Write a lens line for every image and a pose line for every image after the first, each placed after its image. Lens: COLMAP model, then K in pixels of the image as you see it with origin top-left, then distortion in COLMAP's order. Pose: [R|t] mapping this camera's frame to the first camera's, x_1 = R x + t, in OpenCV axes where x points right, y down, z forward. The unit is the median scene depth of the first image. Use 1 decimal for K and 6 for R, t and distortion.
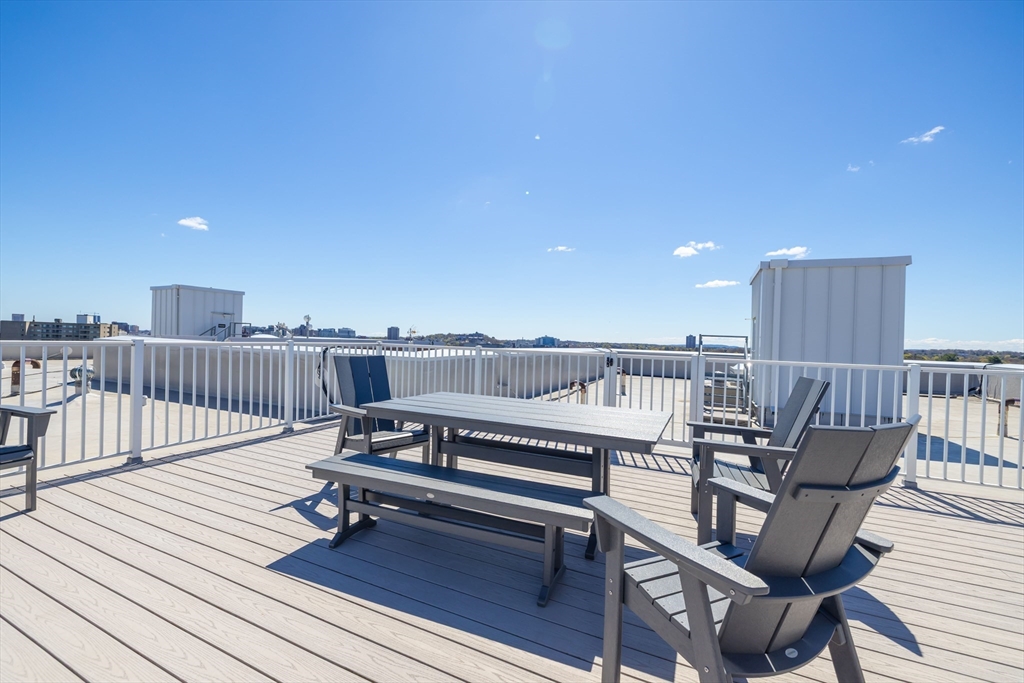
lens RADIAL K [[439.3, 0, 509.5], [0, 439.3, 342.4], [0, 0, 1]] dist [0.000119, 0.000067]
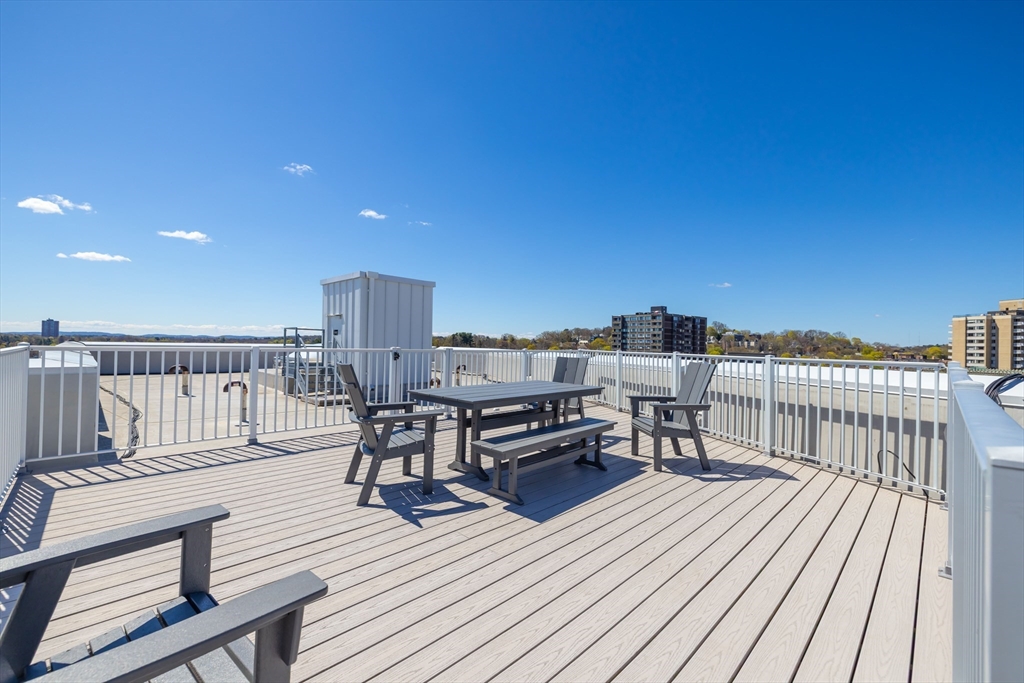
lens RADIAL K [[439.3, 0, 509.5], [0, 439.3, 342.4], [0, 0, 1]] dist [0.000119, 0.000067]
pose [[0.323076, -0.028492, 0.945944, -0.560636], [-0.001474, 0.999530, 0.030610, -0.020640], [-0.946372, -0.011284, 0.322883, 0.208091]]
